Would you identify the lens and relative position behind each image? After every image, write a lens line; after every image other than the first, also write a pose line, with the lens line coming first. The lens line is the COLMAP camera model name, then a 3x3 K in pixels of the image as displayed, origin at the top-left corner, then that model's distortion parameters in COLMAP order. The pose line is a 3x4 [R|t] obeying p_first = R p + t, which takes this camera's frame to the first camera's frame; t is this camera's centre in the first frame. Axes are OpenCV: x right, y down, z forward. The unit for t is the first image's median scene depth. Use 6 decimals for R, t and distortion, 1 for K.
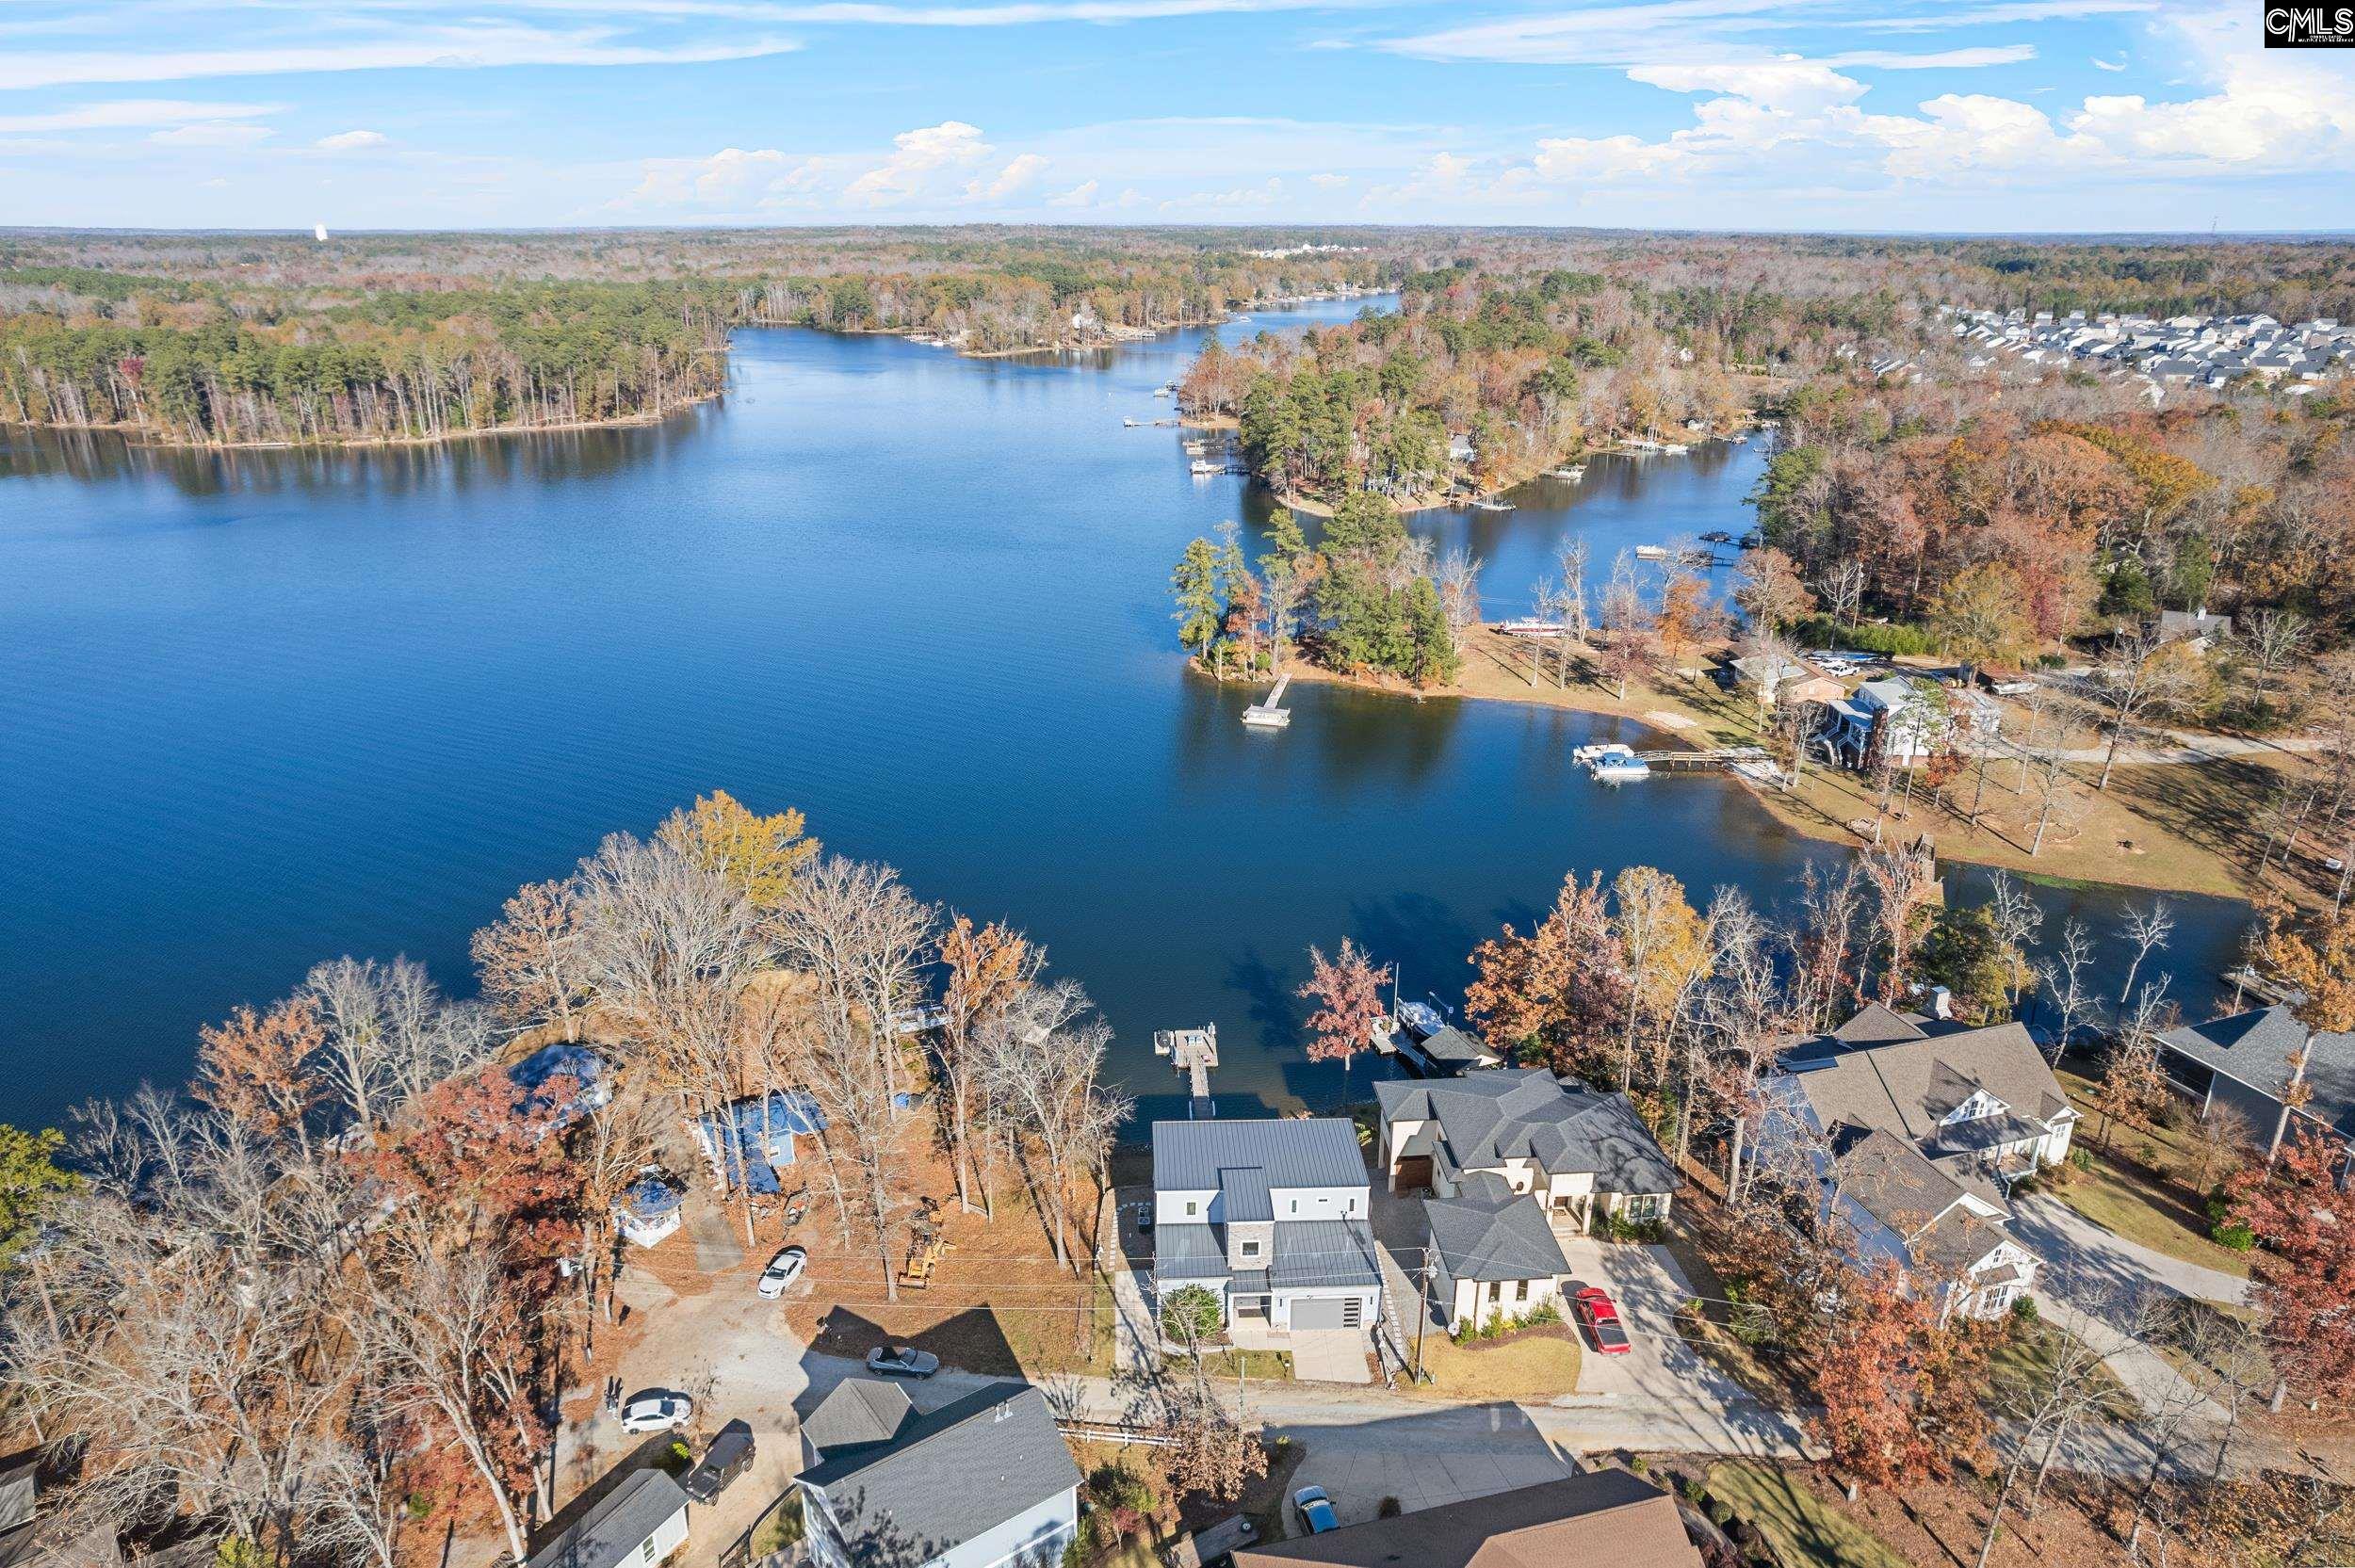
lens RADIAL K [[1546.9, 0, 1192.0], [0, 1546.9, 773.7], [0, 0, 1]] dist [-0.071044, 0.060804]
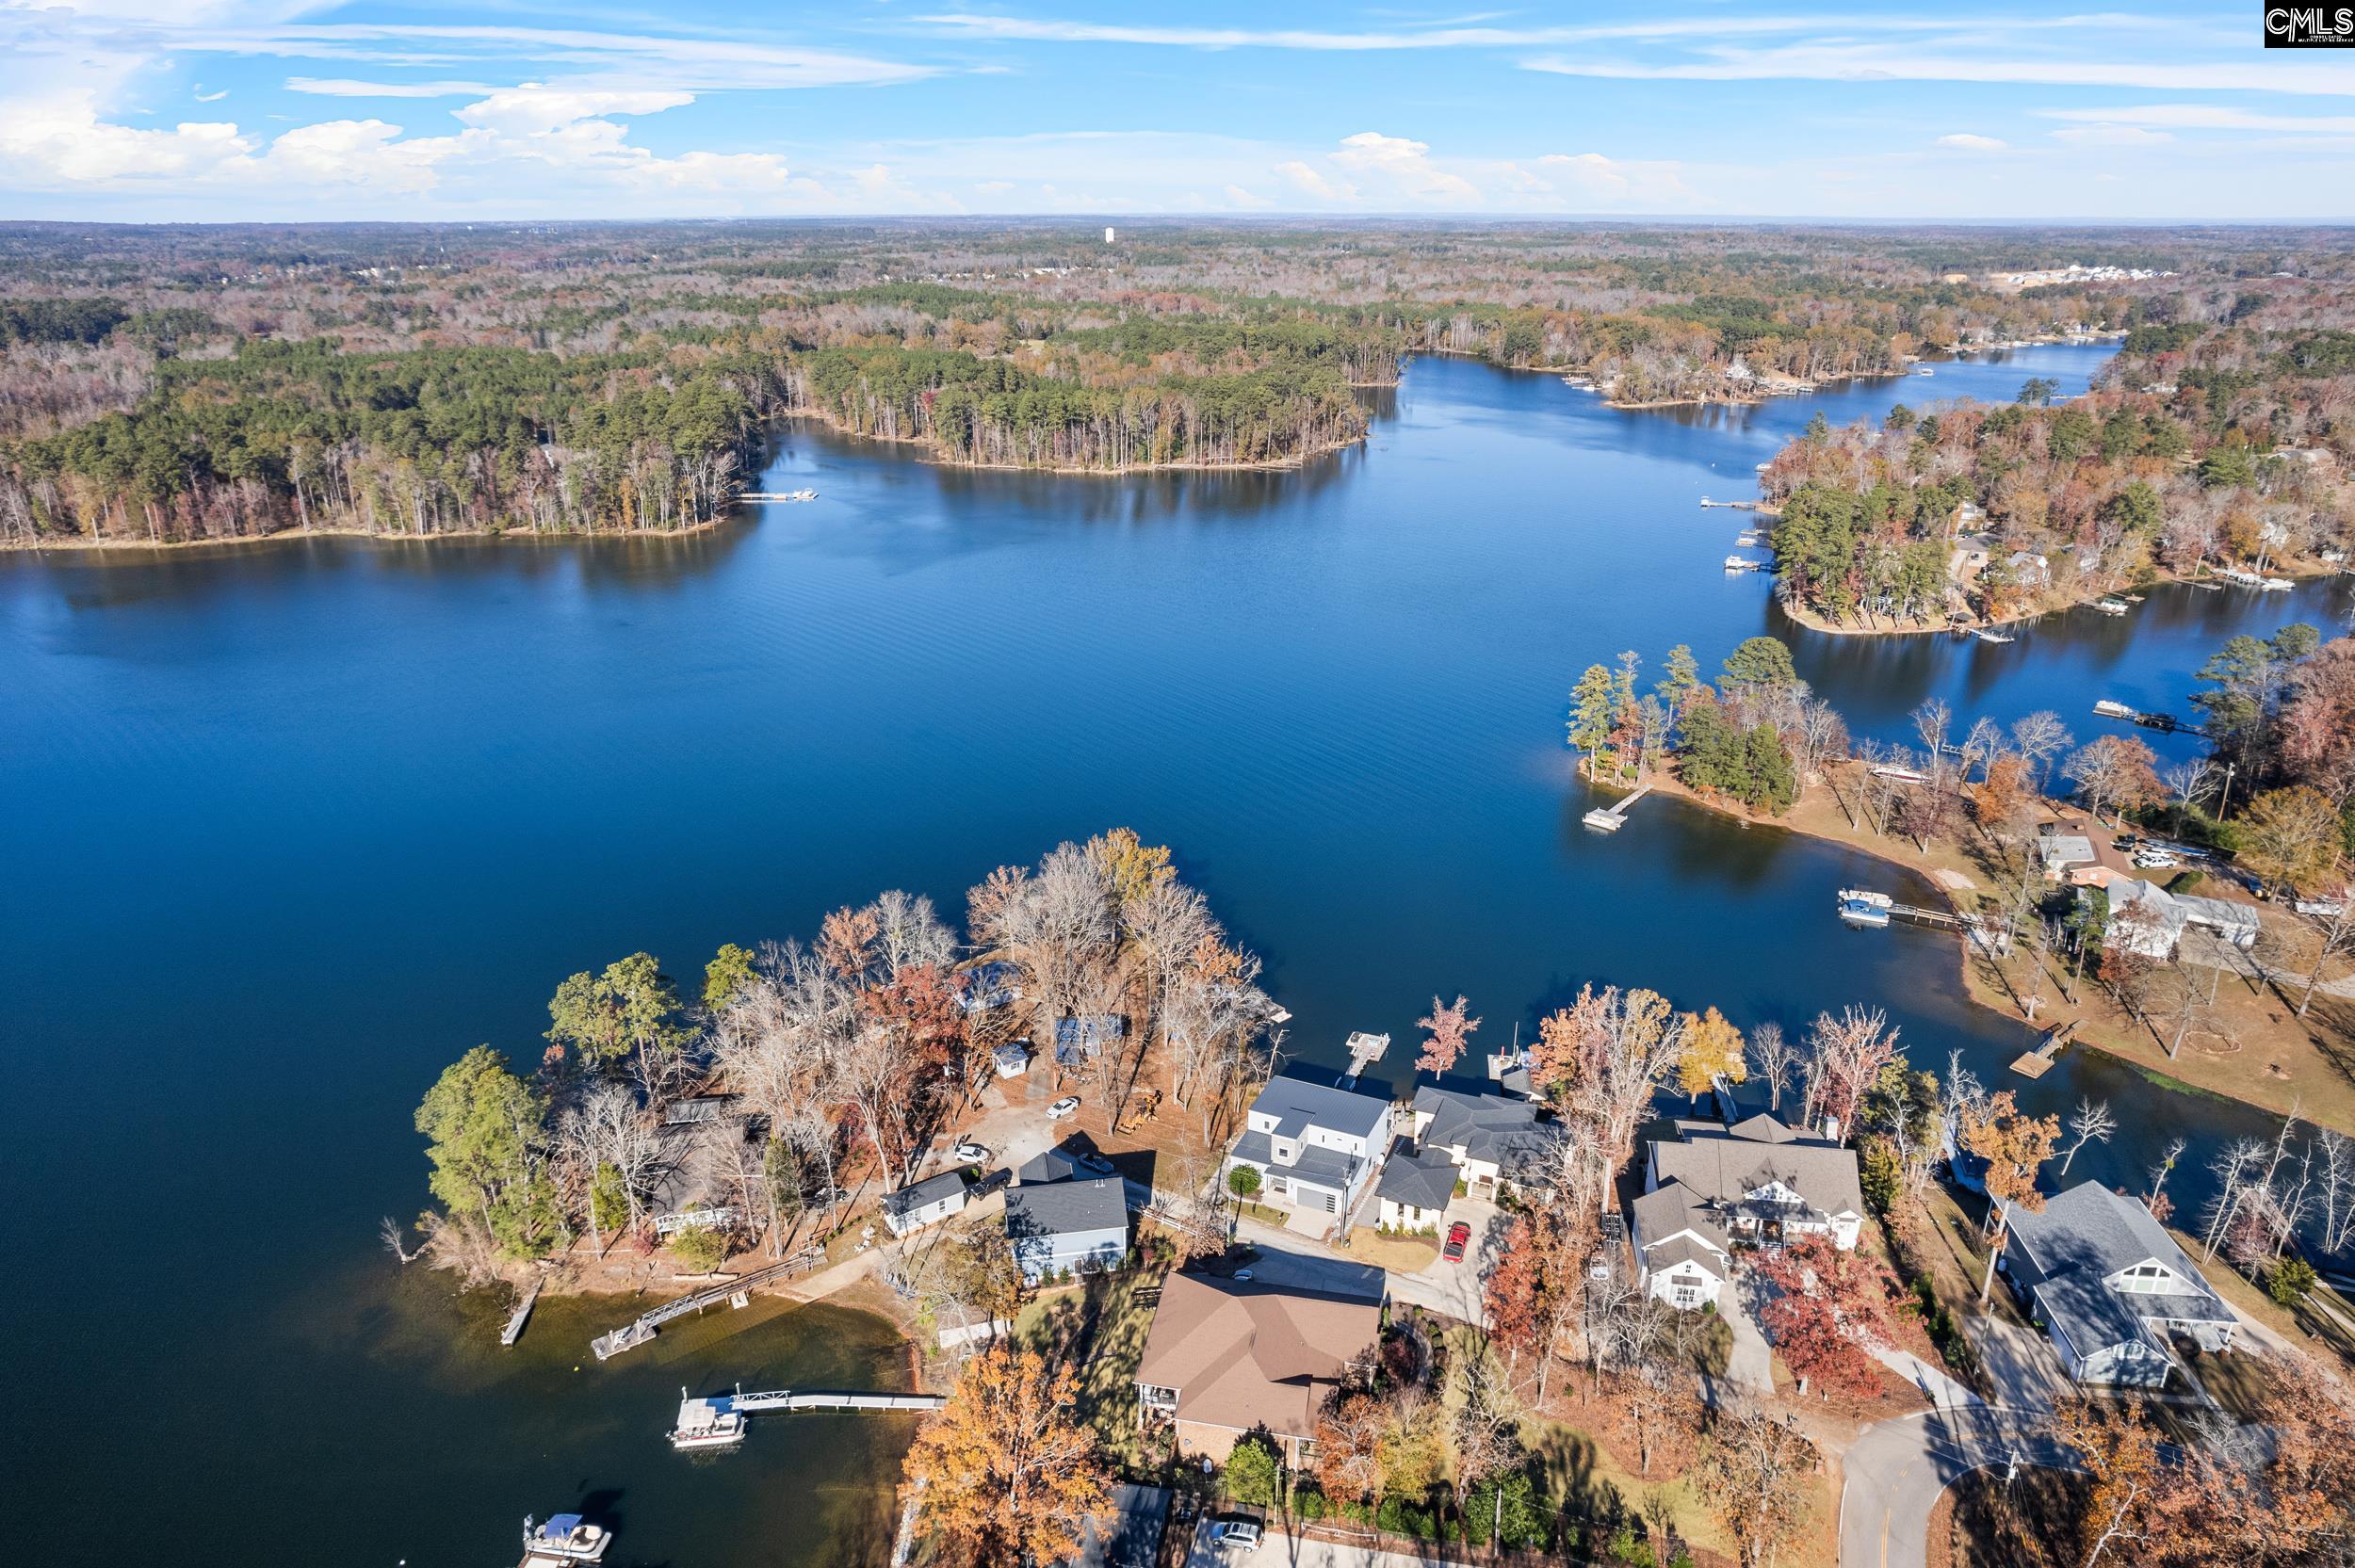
lens RADIAL K [[1546.9, 0, 1186.3], [0, 1546.9, 772.8], [0, 0, 1]] dist [-0.071044, 0.060804]
pose [[0.897060, 0.151664, -0.415068, 0.228098], [-0.148938, 0.988071, 0.039147, -0.064903], [0.416054, 0.026702, 0.908948, -0.247748]]
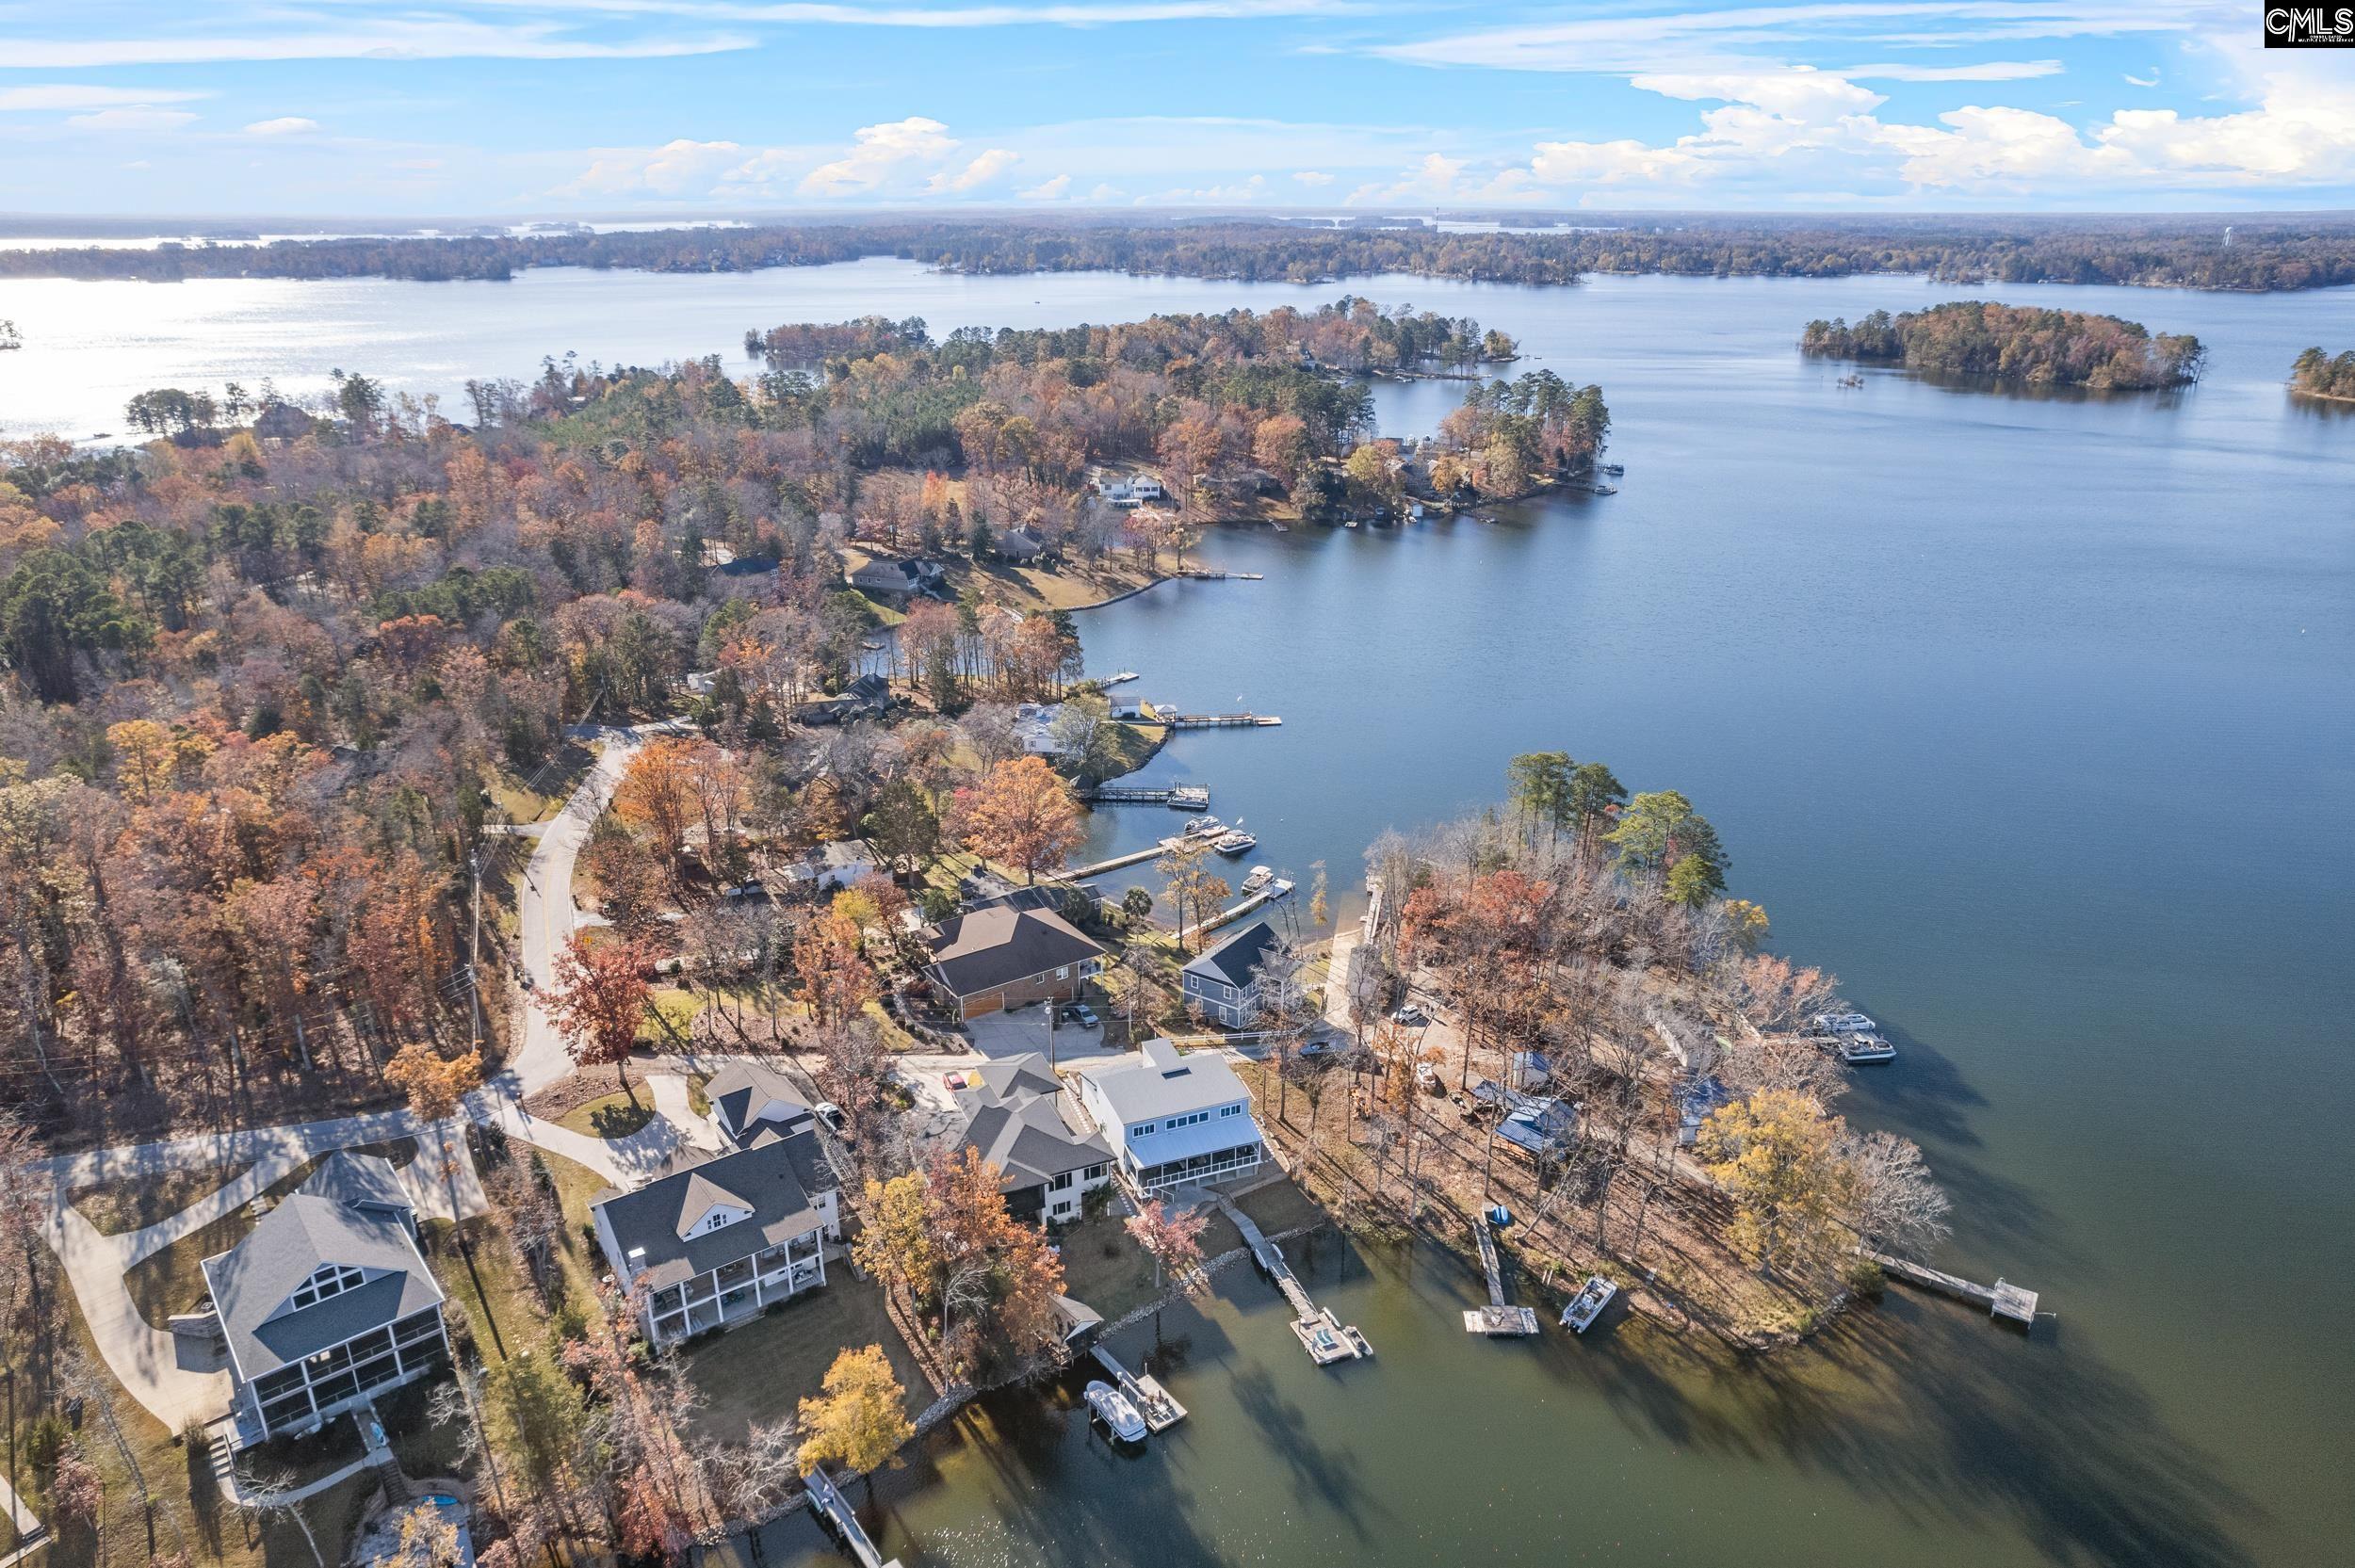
lens RADIAL K [[1546.9, 0, 1183.1], [0, 1546.9, 792.0], [0, 0, 1]] dist [-0.071044, 0.060804]
pose [[-0.945215, 0.118305, -0.304256, 0.192339], [-0.111504, 0.758965, 0.641513, -0.397415], [0.306814, 0.640293, -0.704194, 0.778821]]
